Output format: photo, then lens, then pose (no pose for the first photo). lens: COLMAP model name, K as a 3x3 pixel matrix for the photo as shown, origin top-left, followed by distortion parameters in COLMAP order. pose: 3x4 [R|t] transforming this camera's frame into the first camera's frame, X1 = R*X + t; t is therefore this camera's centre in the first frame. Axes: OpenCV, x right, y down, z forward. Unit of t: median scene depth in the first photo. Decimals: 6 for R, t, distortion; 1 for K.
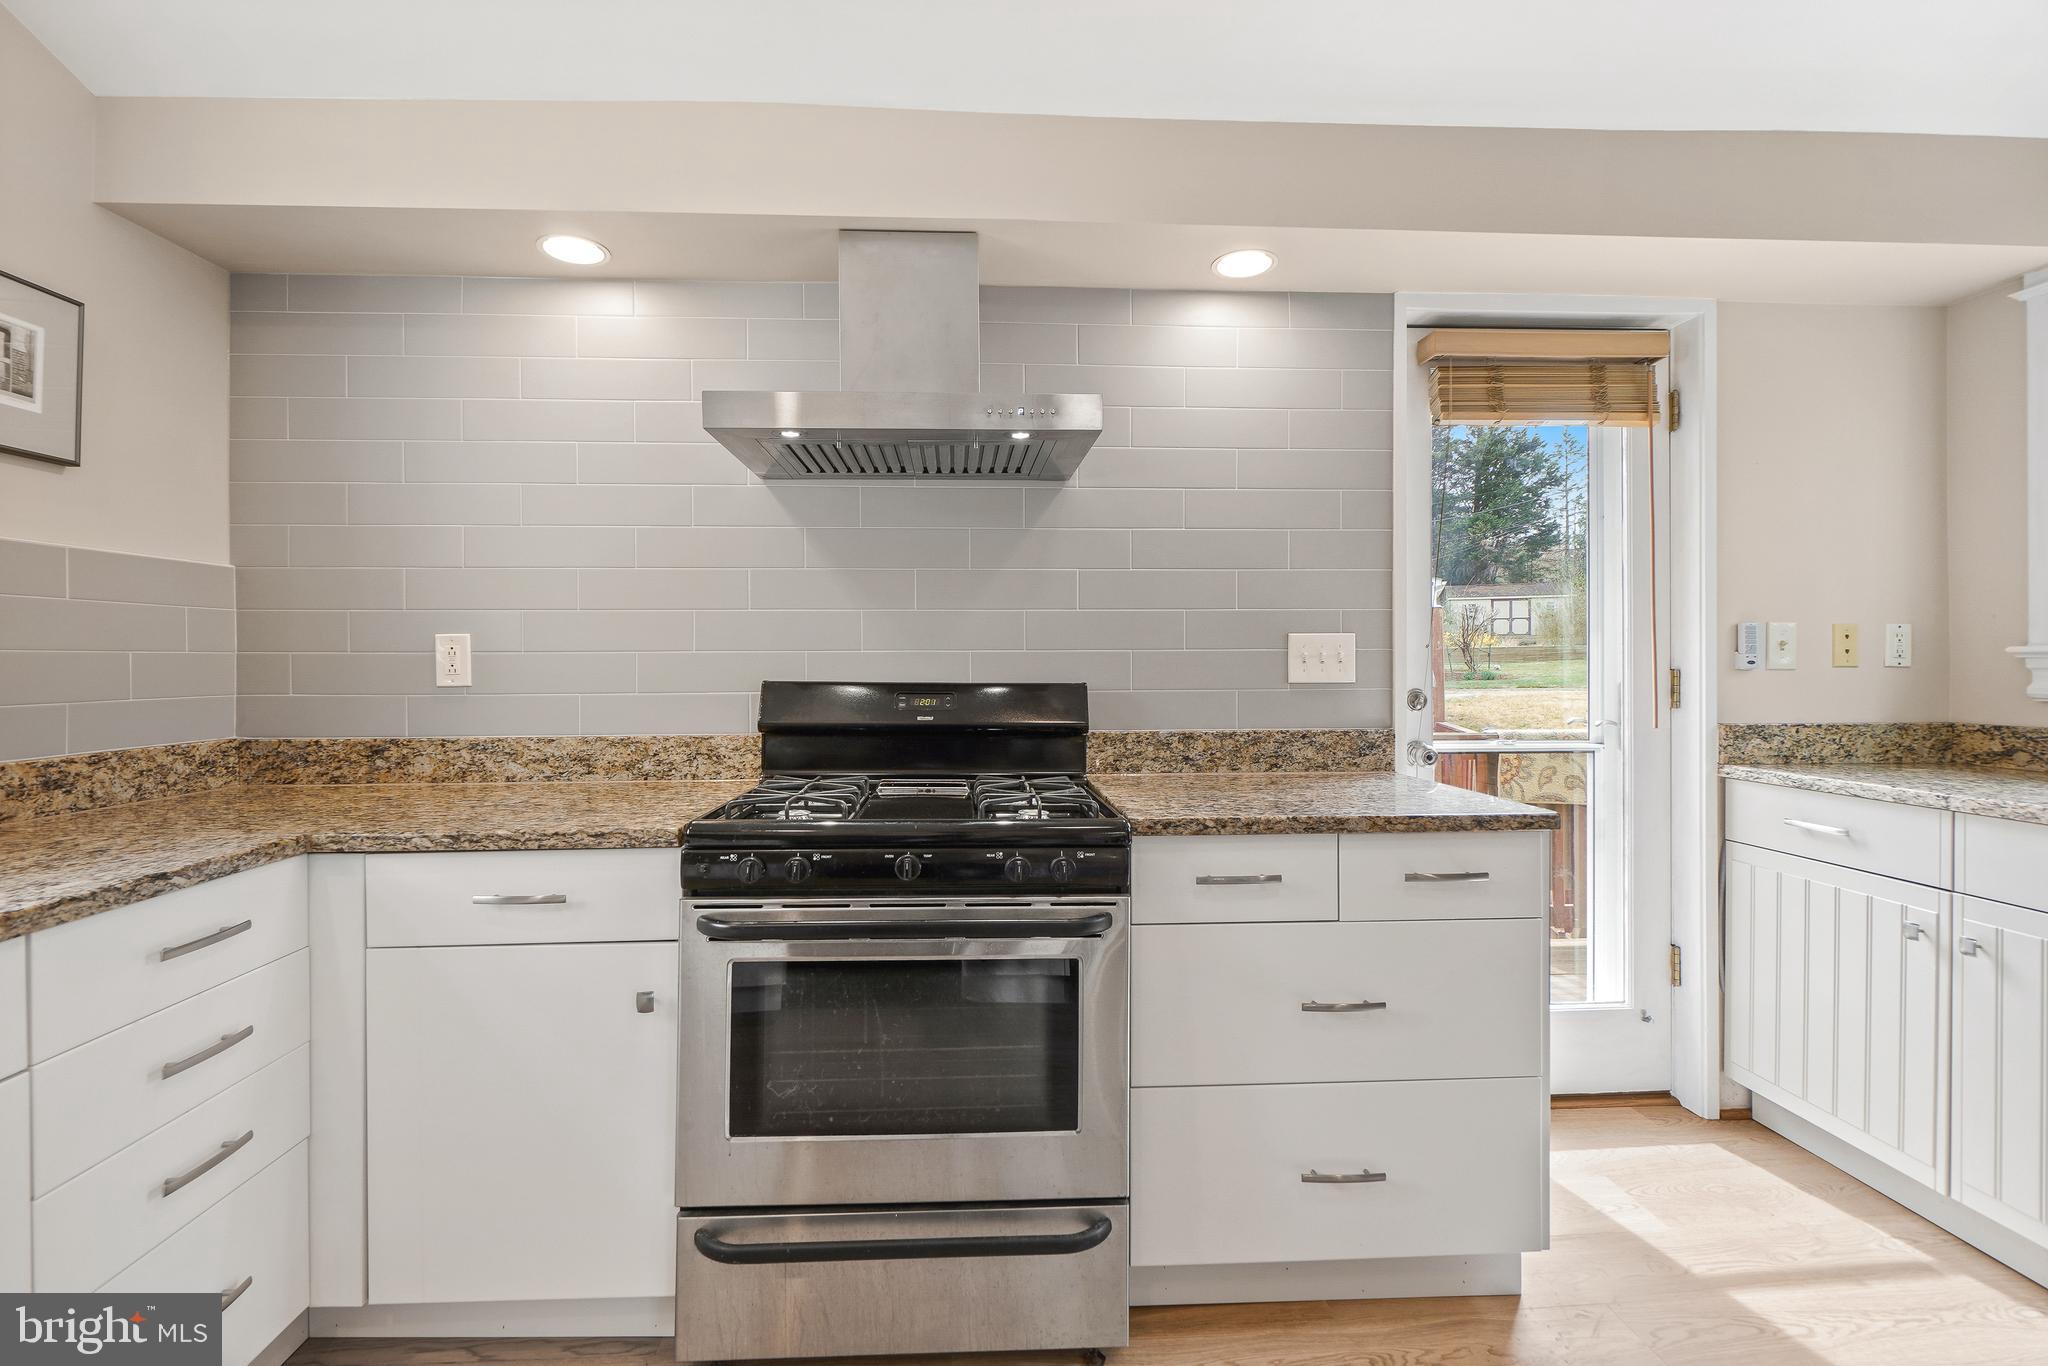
lens RADIAL K [[907.1, 0, 1012.8], [0, 907.1, 655.5], [0, 0, 1]] dist [-0.004245, -0.000594]
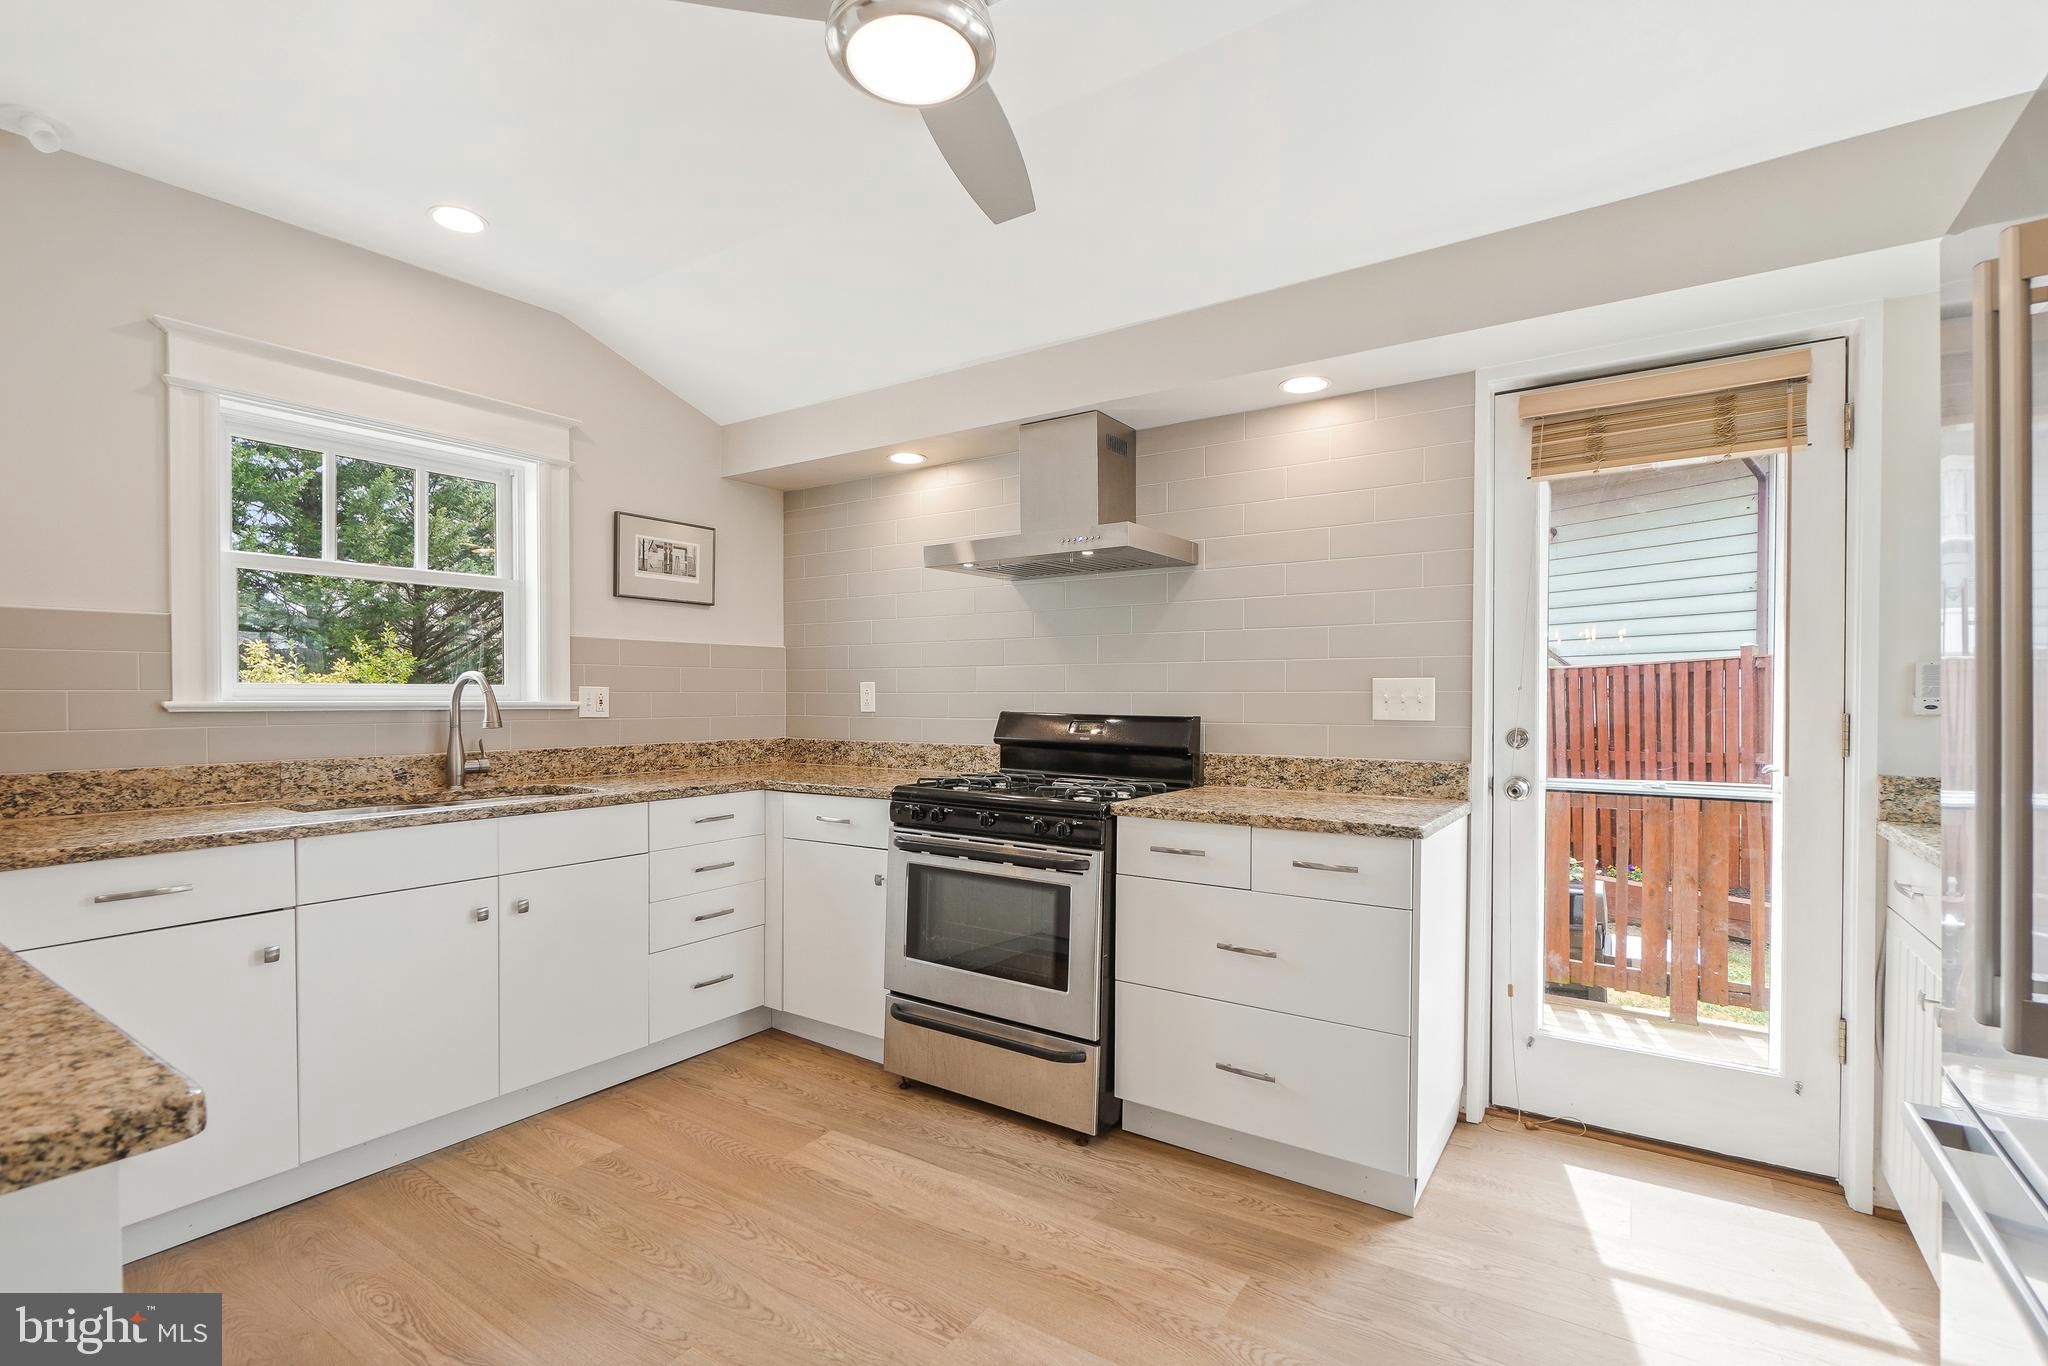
lens RADIAL K [[907.1, 0, 1015.2], [0, 907.1, 696.6], [0, 0, 1]] dist [-0.004245, -0.000594]
pose [[0.801901, 0.004952, -0.597436, 0.664034], [-0.000693, 0.999973, 0.007359, -0.009117], [0.597456, -0.005487, 0.801883, -0.238787]]
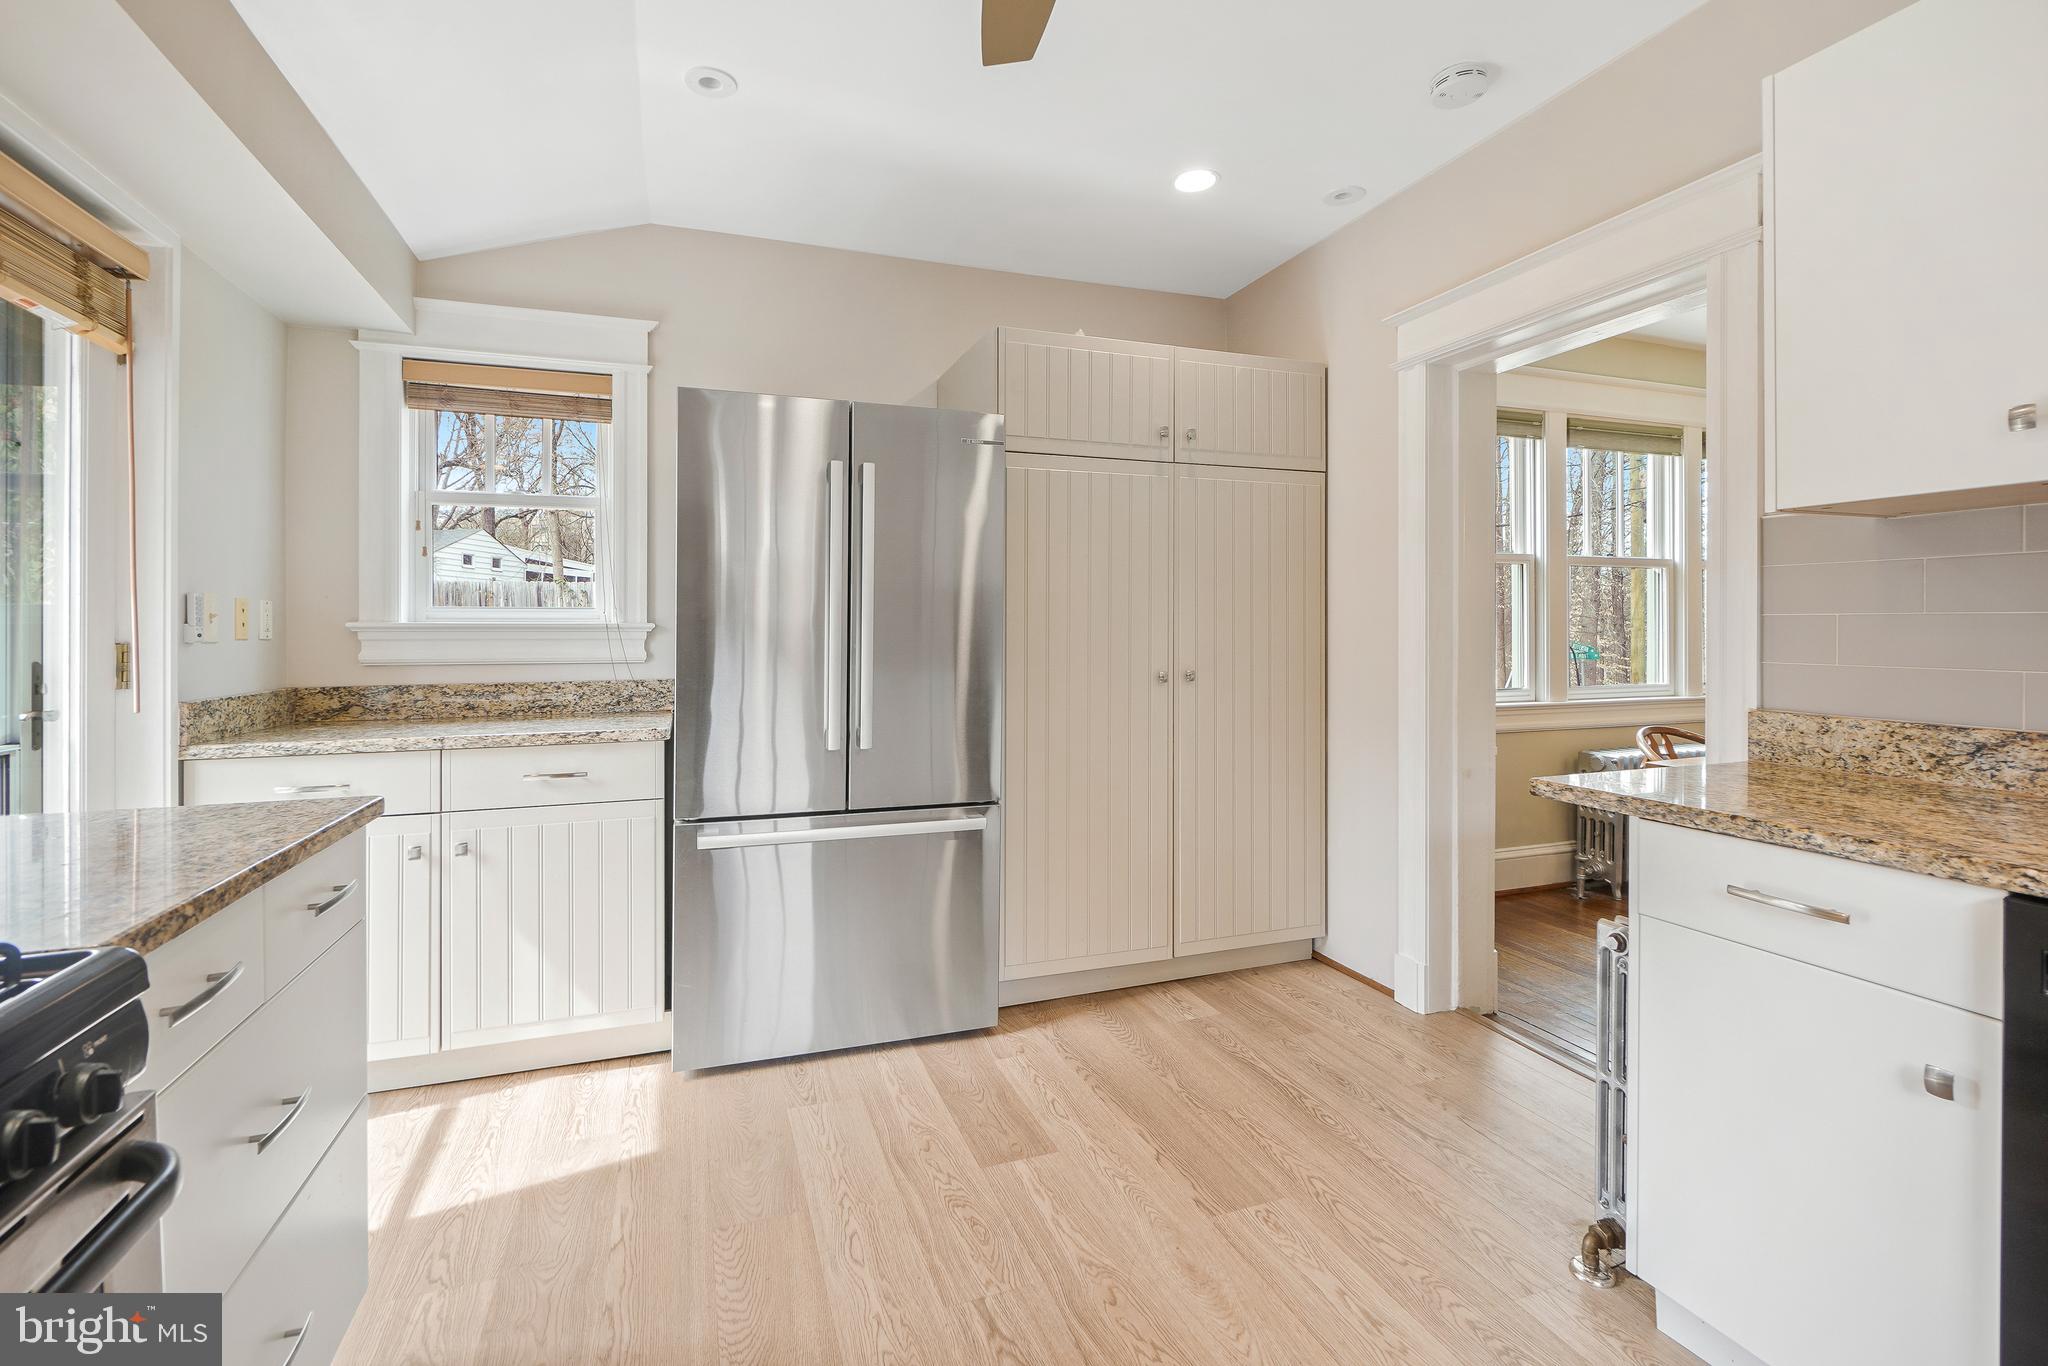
lens RADIAL K [[907.1, 0, 1005.9], [0, 907.1, 624.4], [0, 0, 1]] dist [-0.004245, -0.000594]
pose [[-0.282878, 0.012960, 0.959068, -0.350648], [-0.002062, 0.999898, -0.014120, 0.008395], [-0.959154, -0.005972, -0.282822, 0.486187]]
